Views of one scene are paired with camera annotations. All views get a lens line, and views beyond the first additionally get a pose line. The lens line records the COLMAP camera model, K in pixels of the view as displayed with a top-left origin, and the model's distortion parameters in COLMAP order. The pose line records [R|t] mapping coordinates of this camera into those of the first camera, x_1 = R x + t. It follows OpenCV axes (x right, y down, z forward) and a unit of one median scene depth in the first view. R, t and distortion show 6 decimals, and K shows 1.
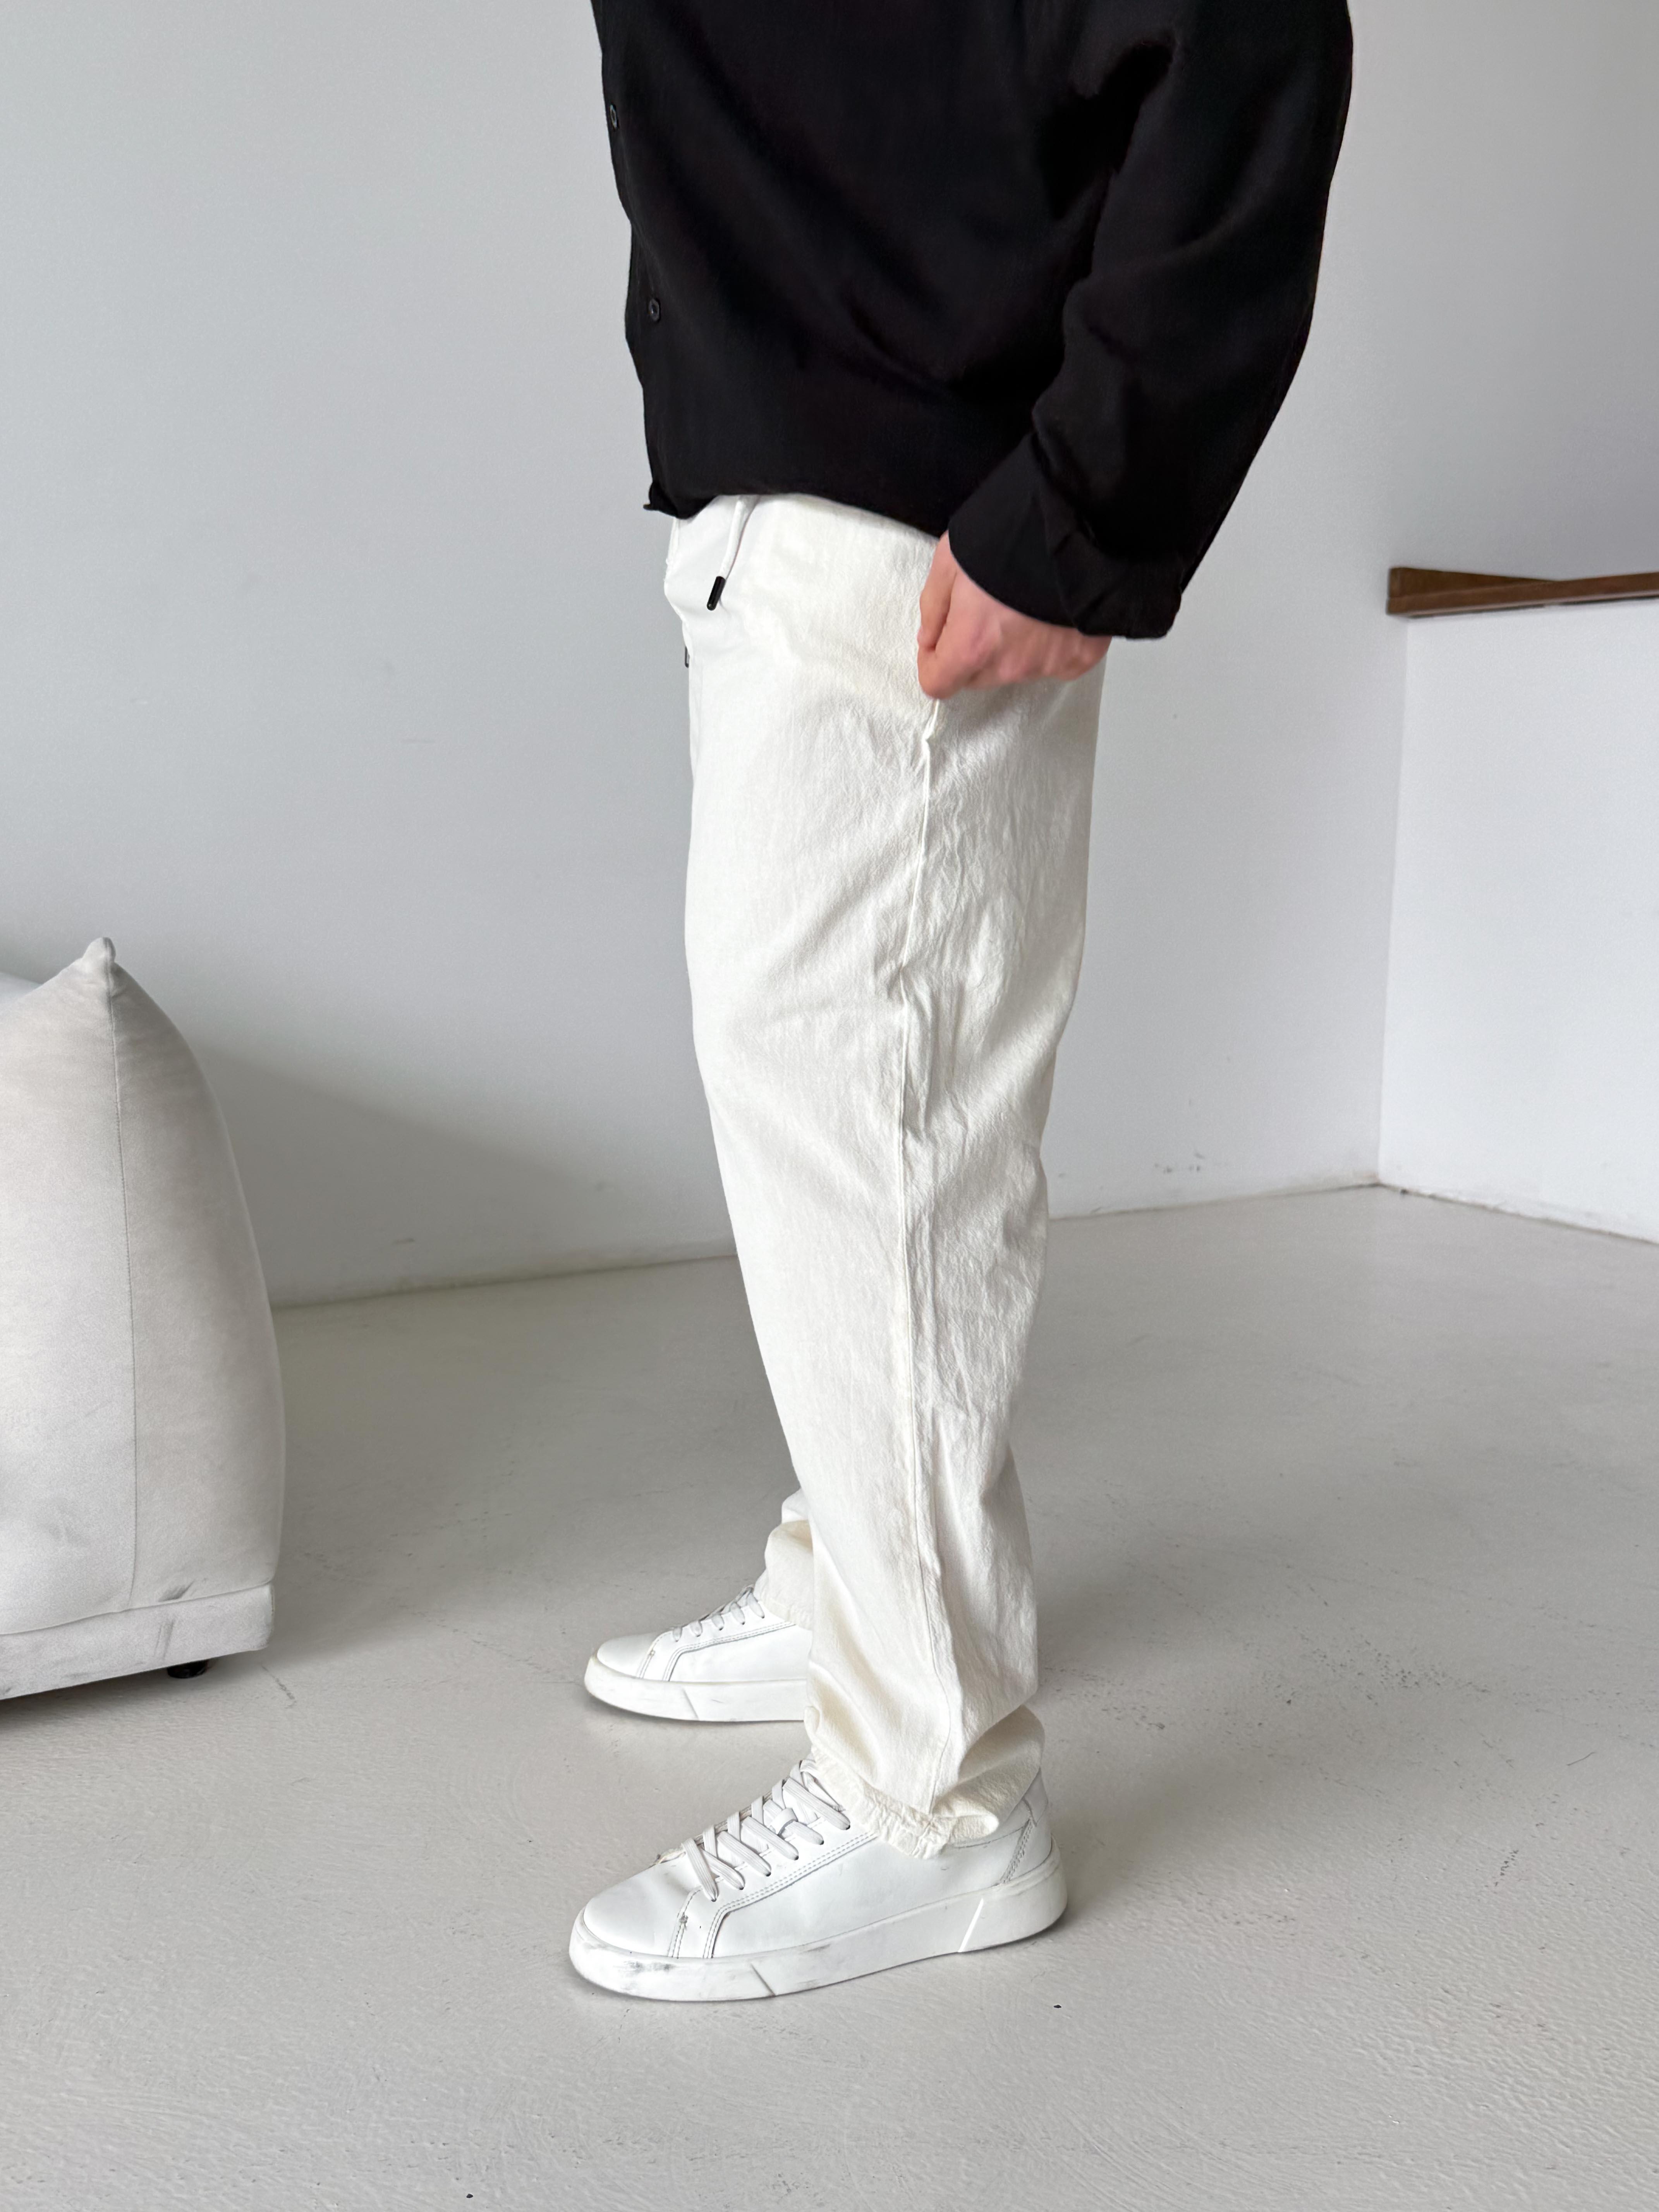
lens RADIAL K [[2229.2, 0, 847.4], [0, 2229.2, 1114.8], [0, 0, 1]] dist [0.133163, -0.278327]
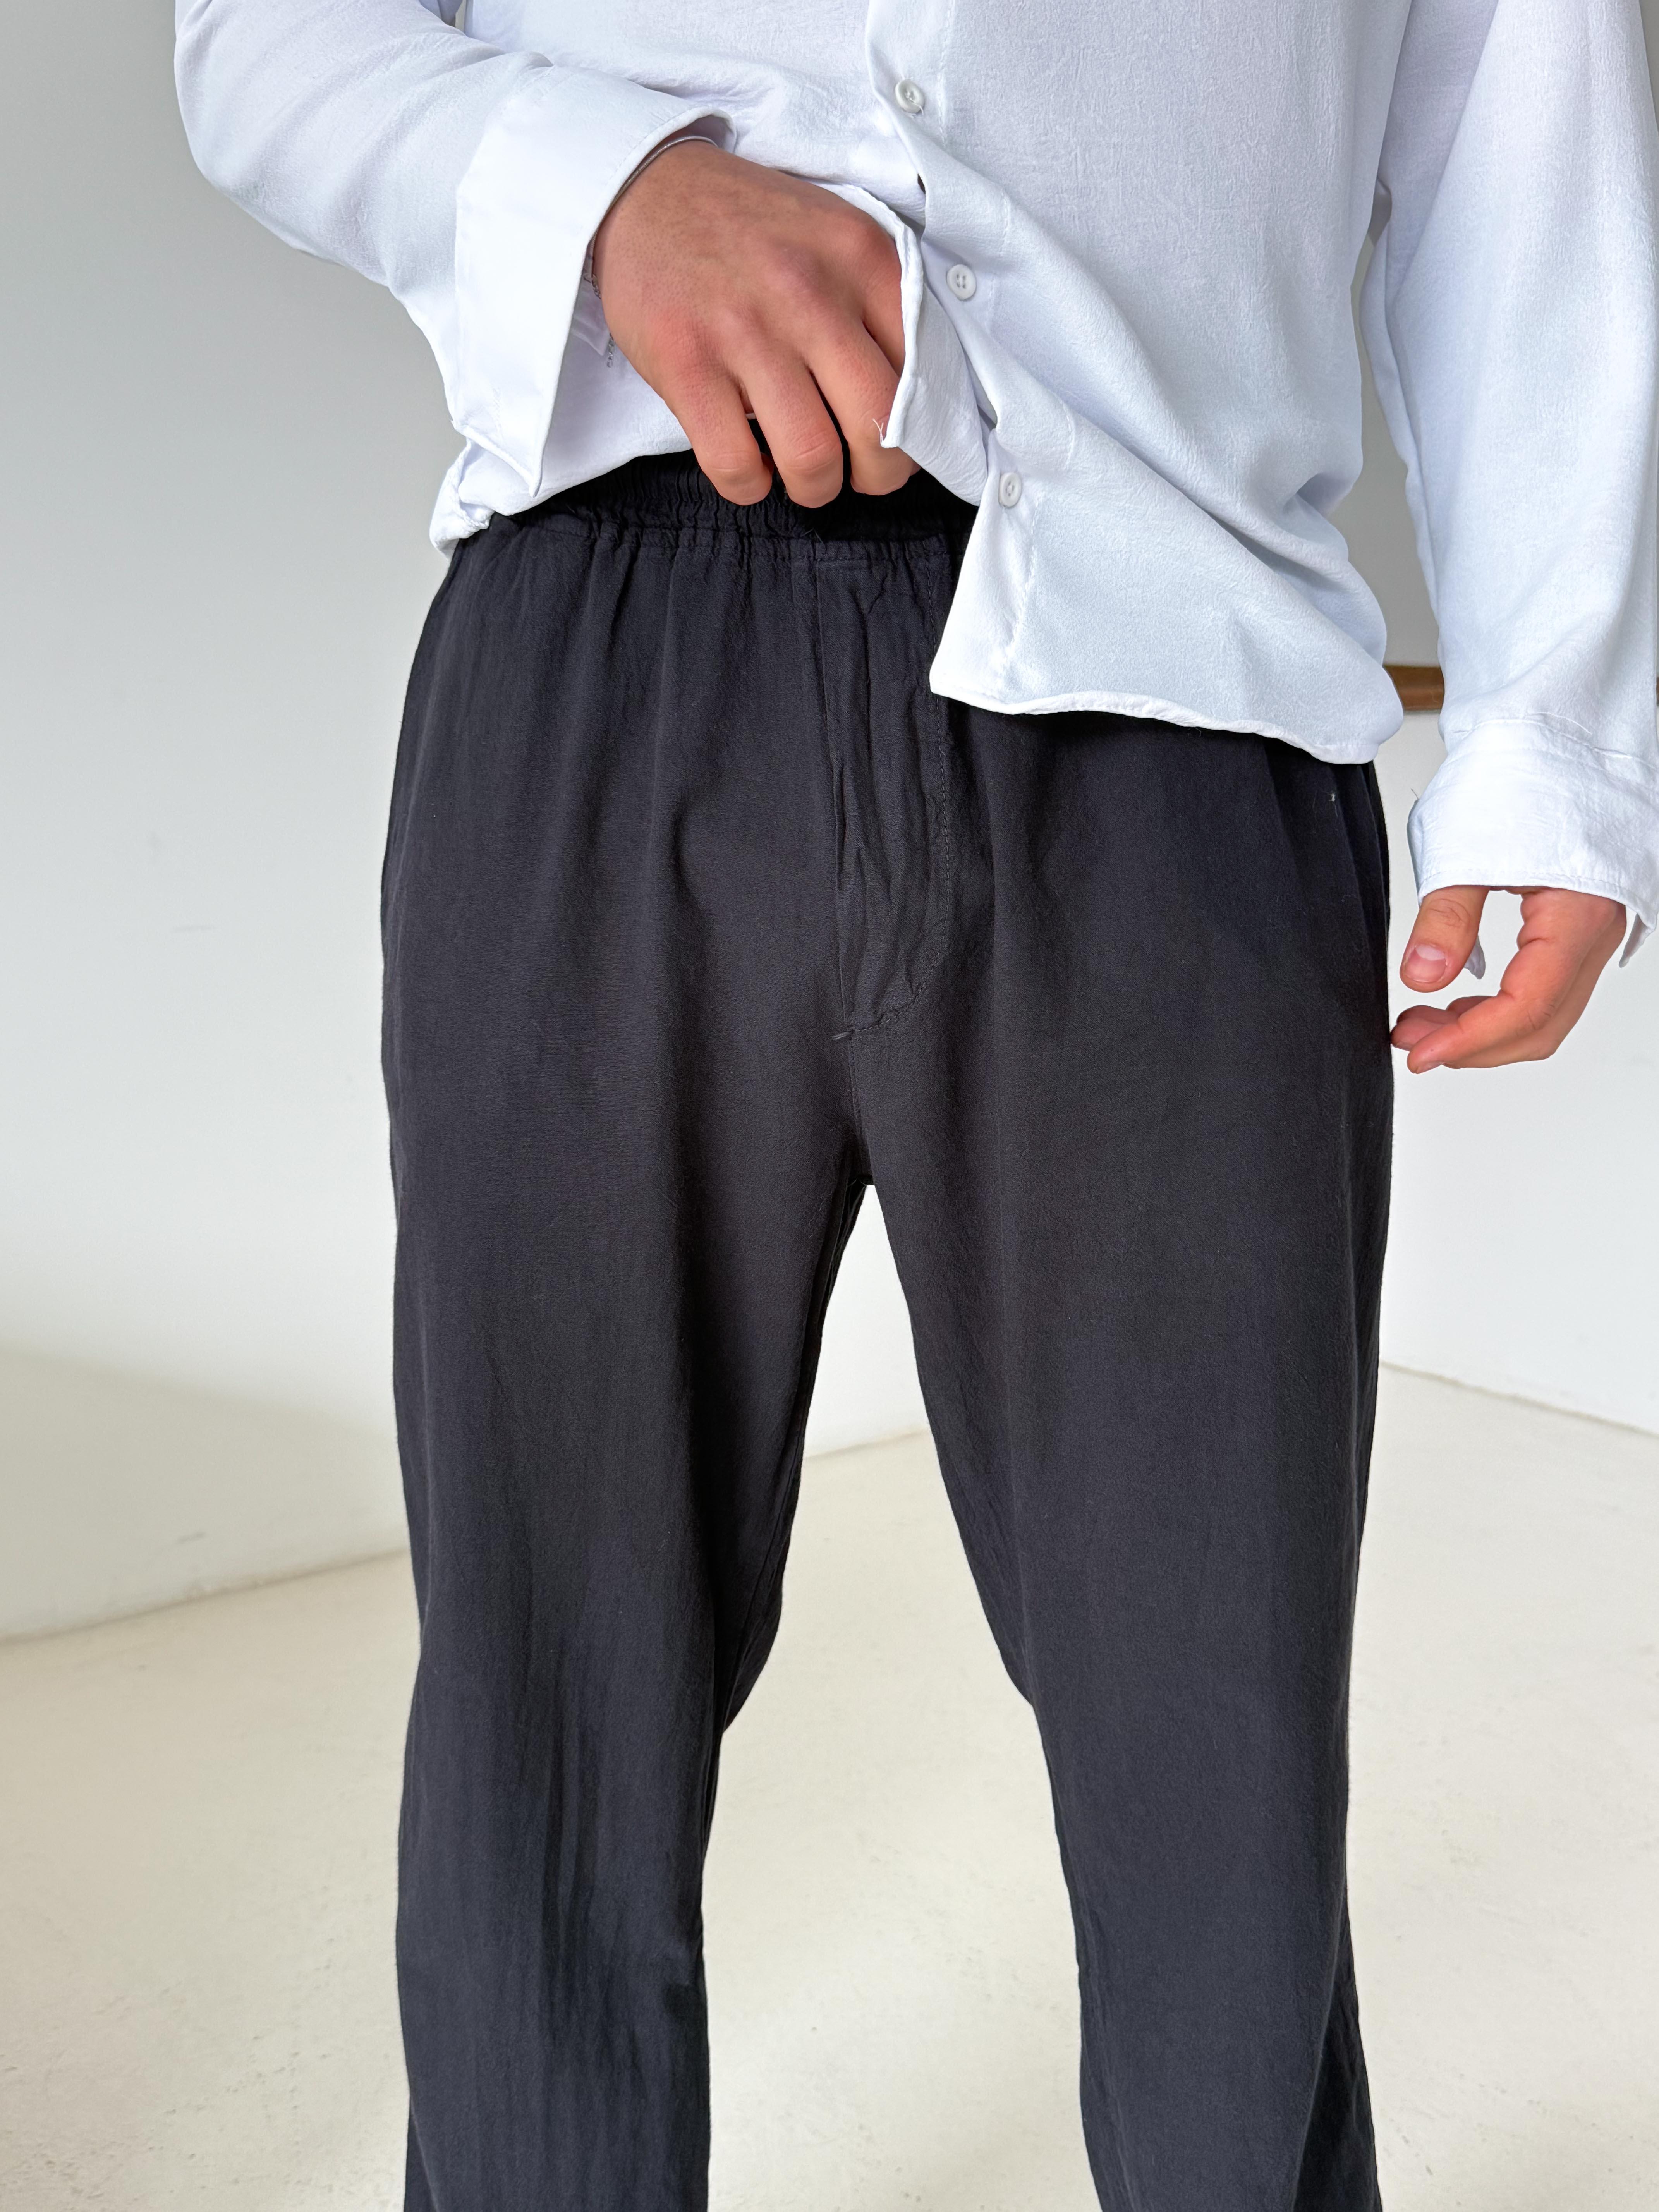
lens RADIAL K [[2243.7, 0, 833.1], [0, 2243.7, 1084.0], [0, 0, 1]] dist [0.107135, -0.240662]
pose [[0.997096, -0.028560, 0.070596, -0.035478], [0.029344, 0.999518, -0.010093, -0.173704], [-0.070274, 0.012135, 0.997454, 0.304950]]
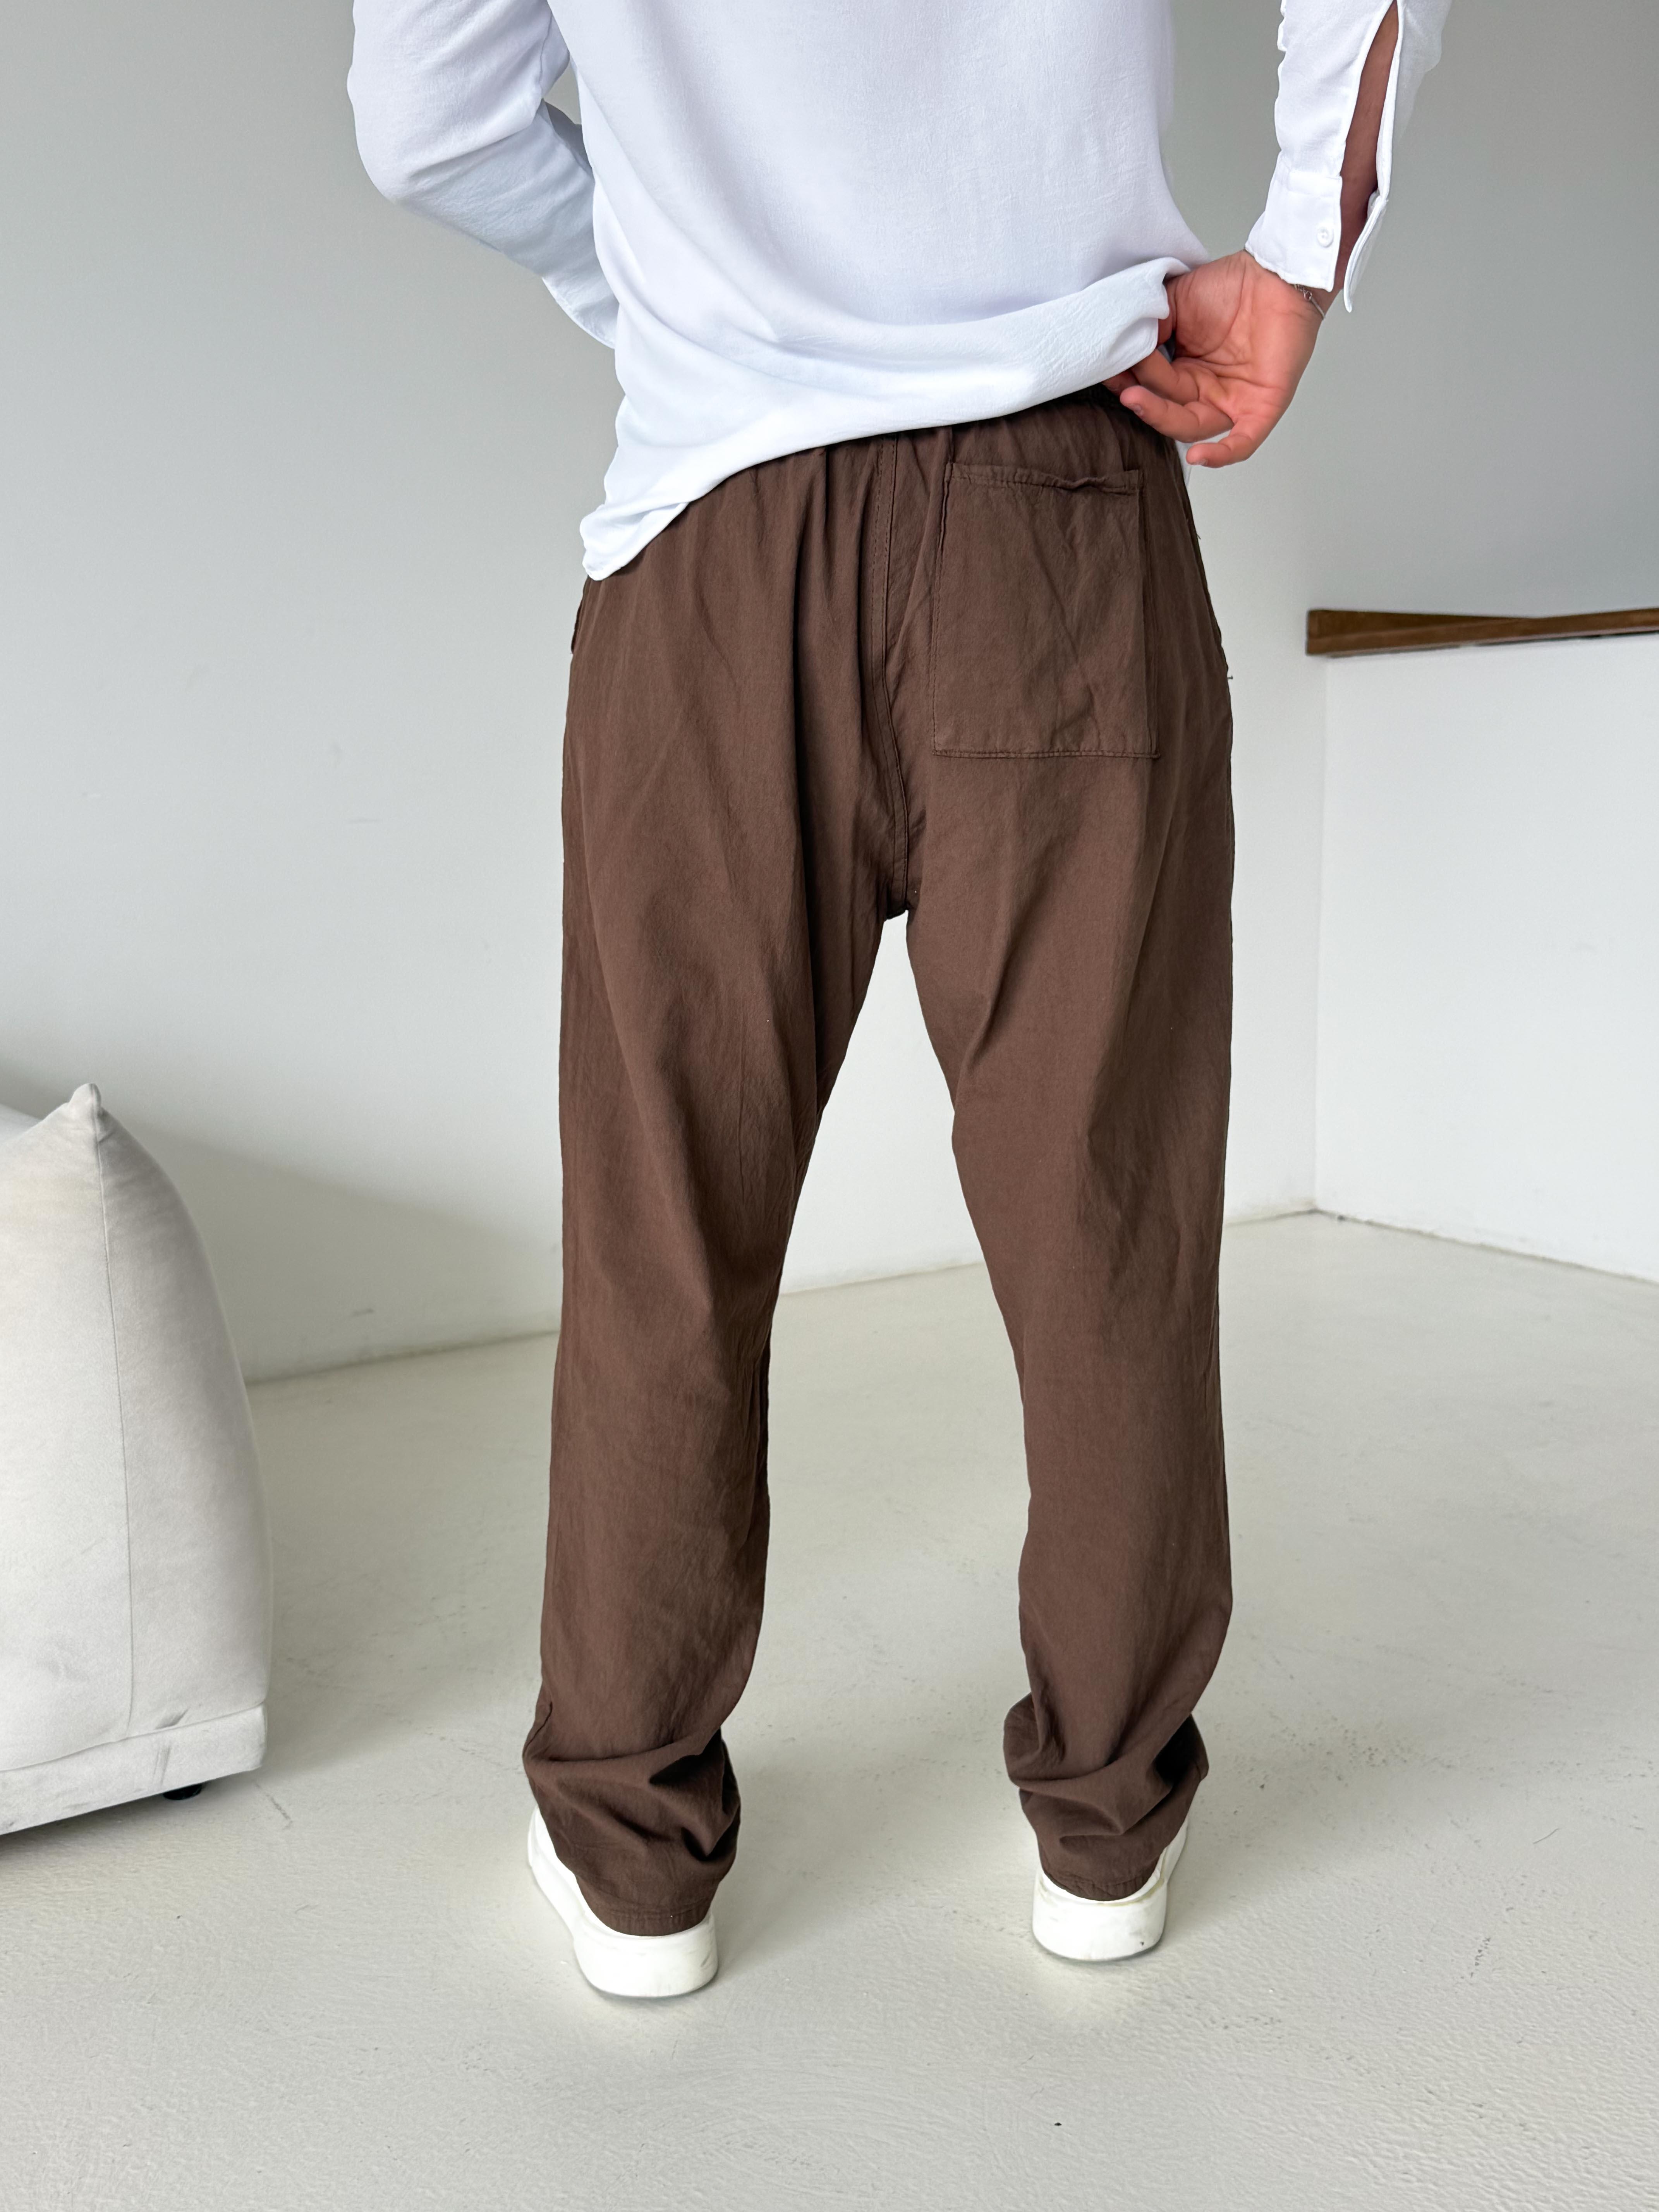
lens RADIAL K [[2236.0, 0, 822.7], [0, 2236.0, 1076.9], [0, 0, 1]] dist [0.090688, -0.169113]
pose [[0.999362, -0.027455, 0.022831, -0.020089], [0.027725, 0.999548, -0.011620, -0.060134], [-0.022501, 0.012246, 0.999672, -0.029609]]
